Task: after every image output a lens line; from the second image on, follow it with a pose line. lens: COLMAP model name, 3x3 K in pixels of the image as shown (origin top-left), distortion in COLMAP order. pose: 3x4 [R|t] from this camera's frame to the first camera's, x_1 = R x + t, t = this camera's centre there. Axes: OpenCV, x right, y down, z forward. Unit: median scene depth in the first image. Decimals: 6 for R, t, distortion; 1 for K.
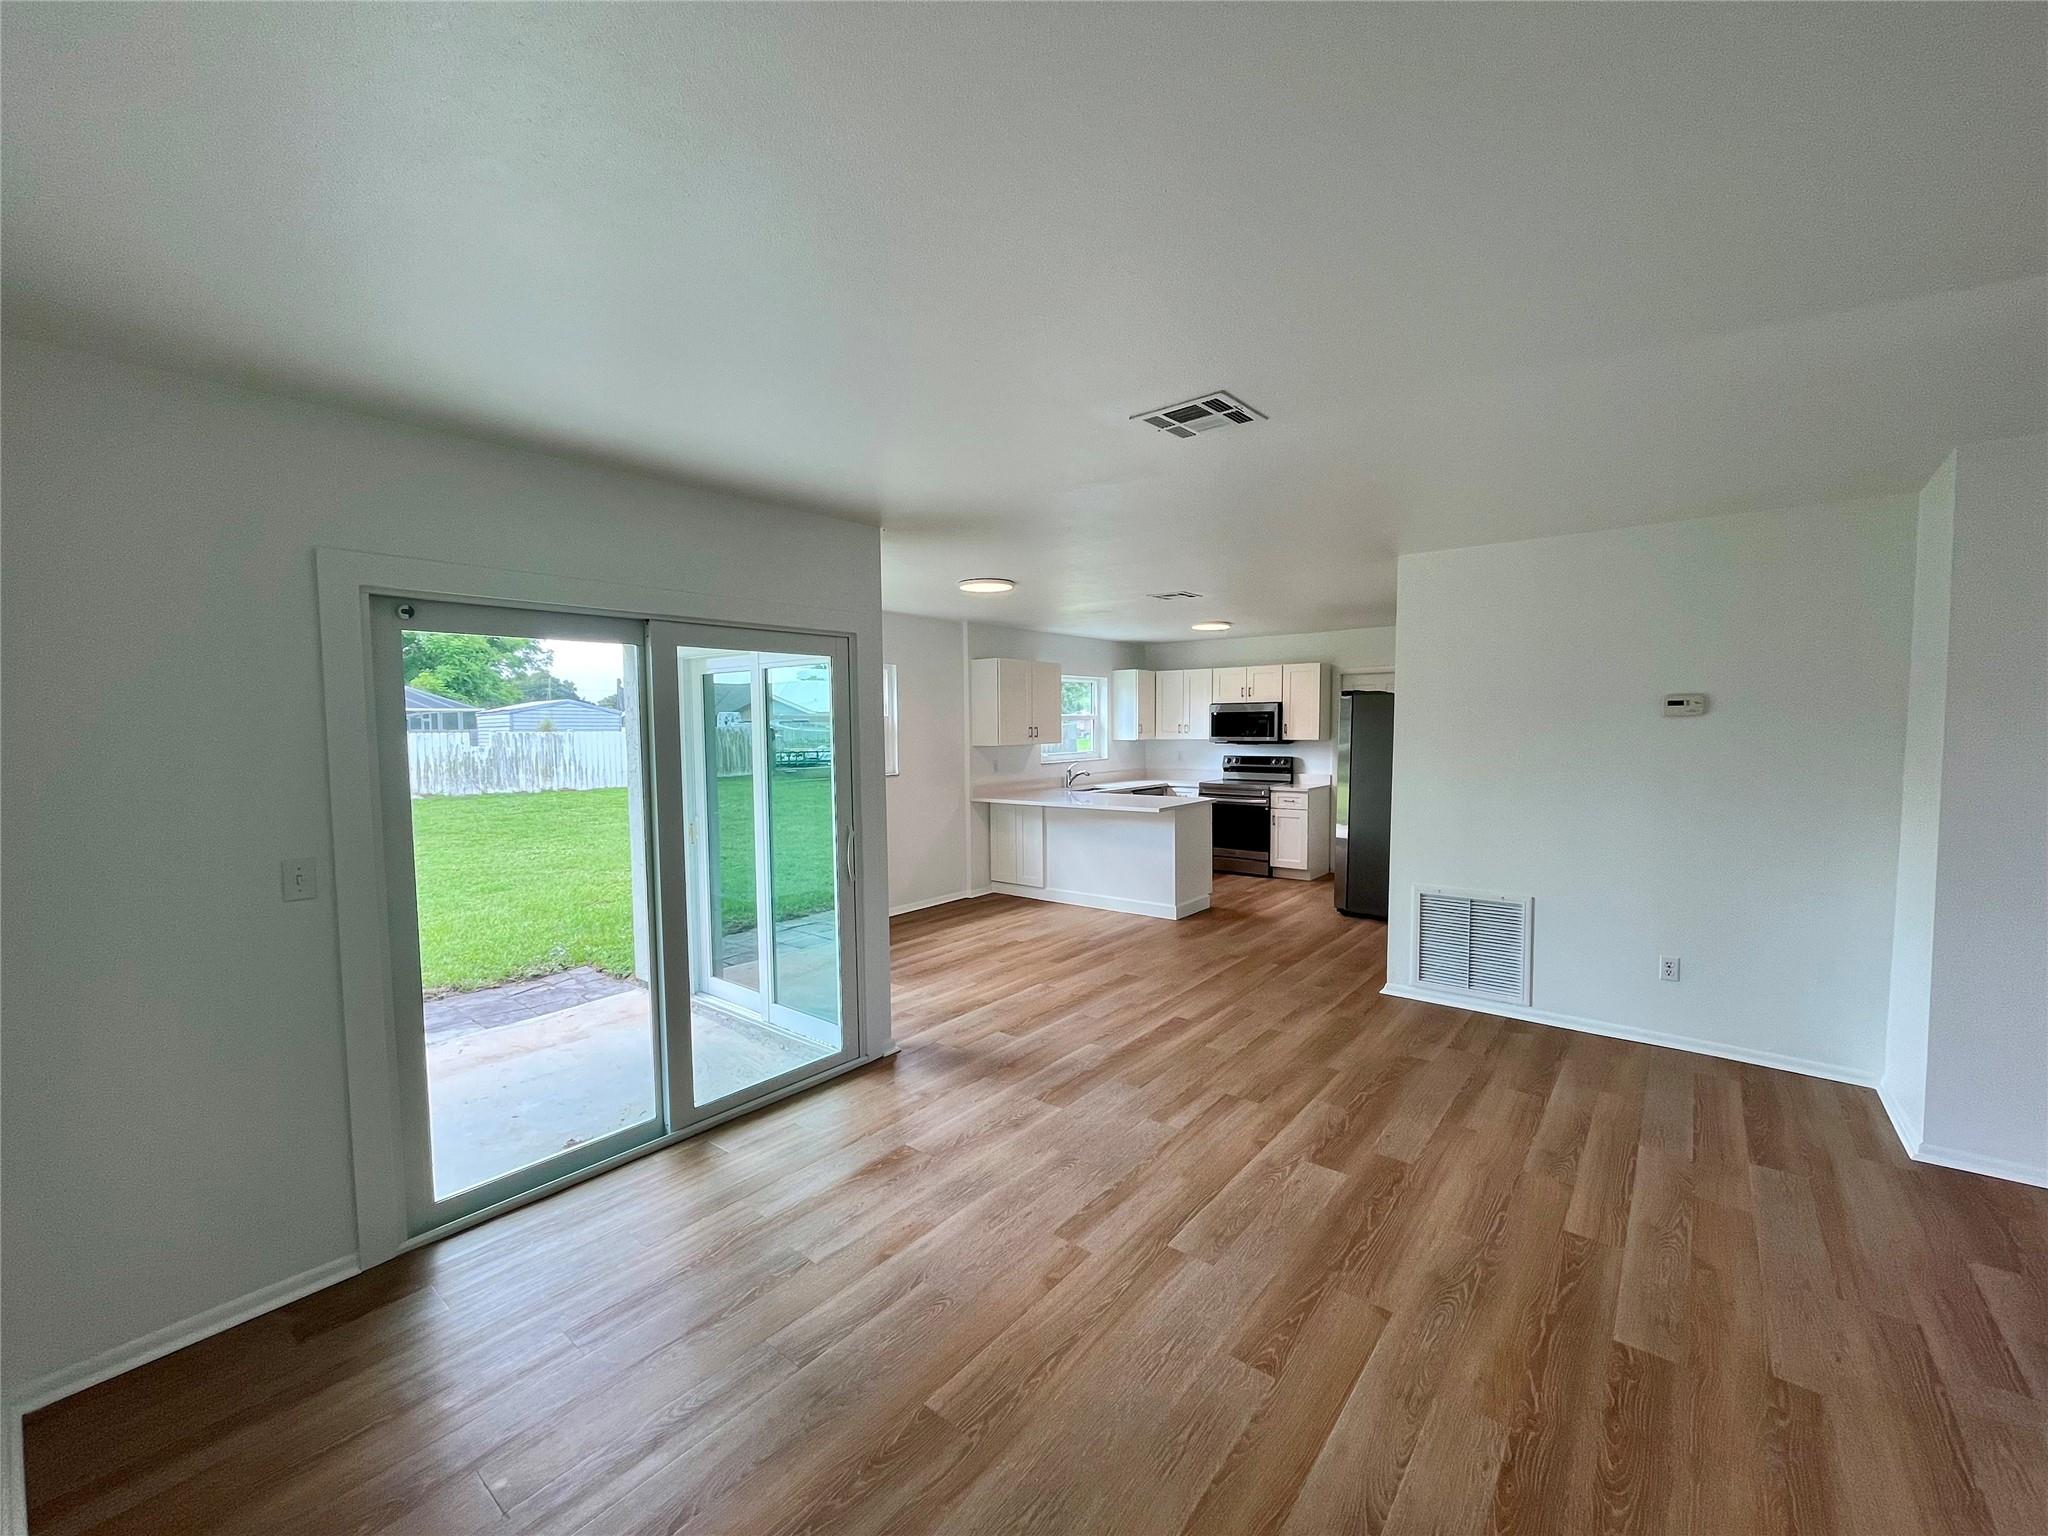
lens RADIAL K [[829.9, 0, 1021.6], [0, 829.9, 773.8], [0, 0, 1]] dist [-0.002174, 0.000149]
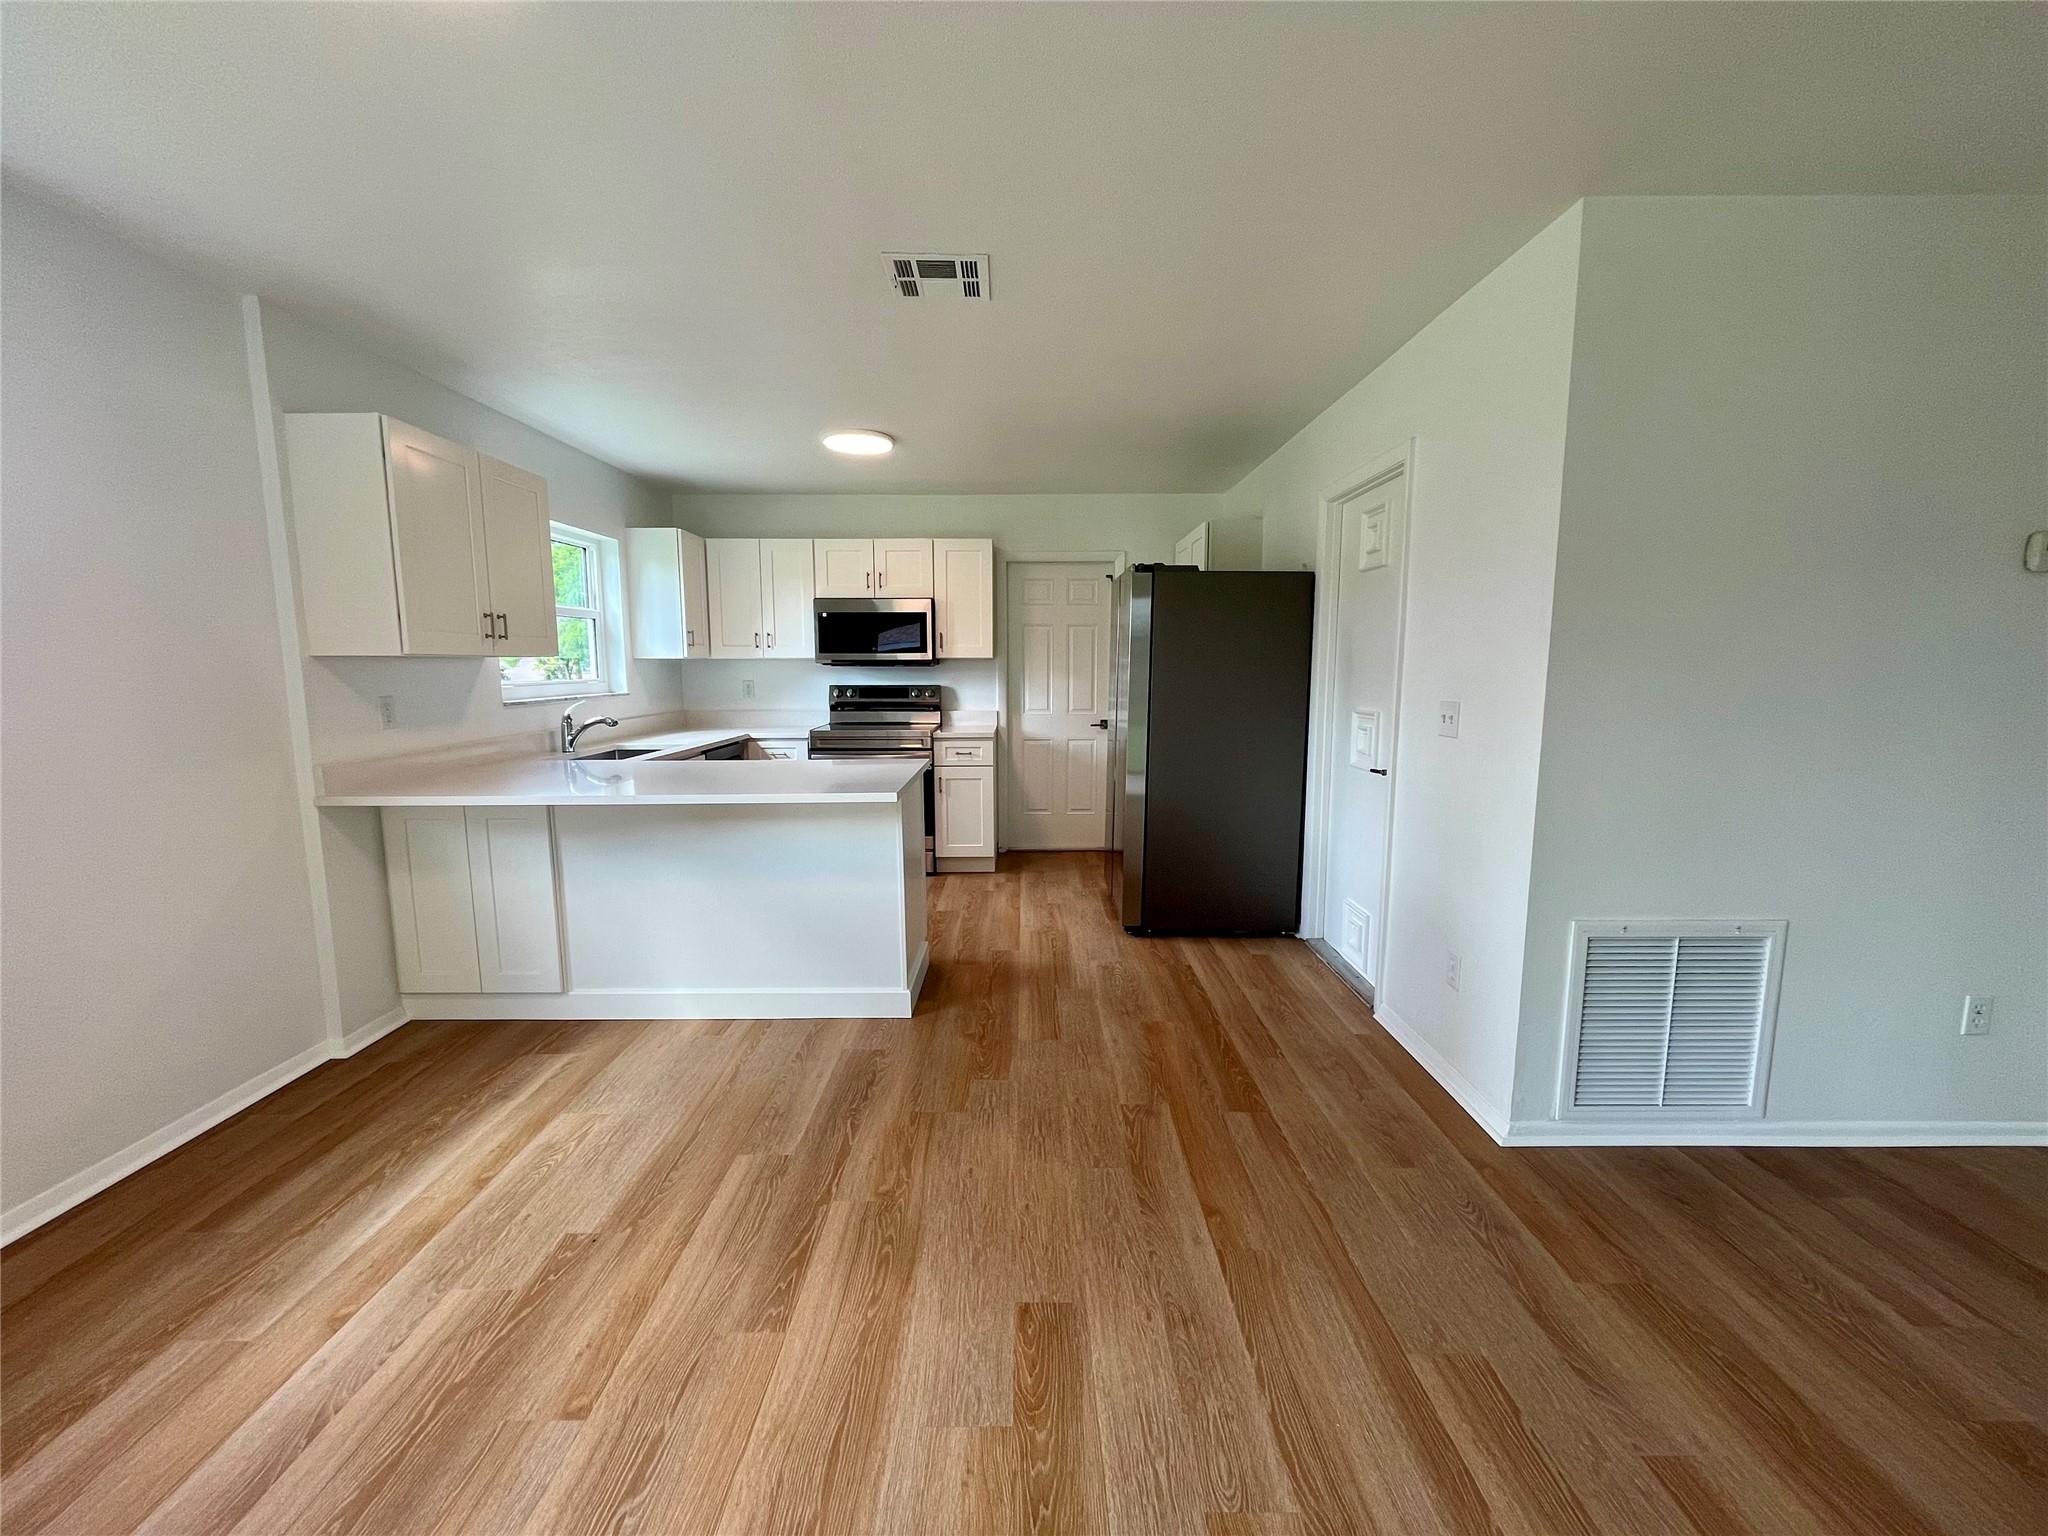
lens RADIAL K [[829.9, 0, 1021.6], [0, 829.9, 773.8], [0, 0, 1]] dist [-0.002174, 0.000149]
pose [[0.776746, -0.074944, 0.625339, -0.070378], [0.032052, 0.996312, 0.079591, -0.001558], [-0.628998, -0.041778, 0.776284, 0.765767]]
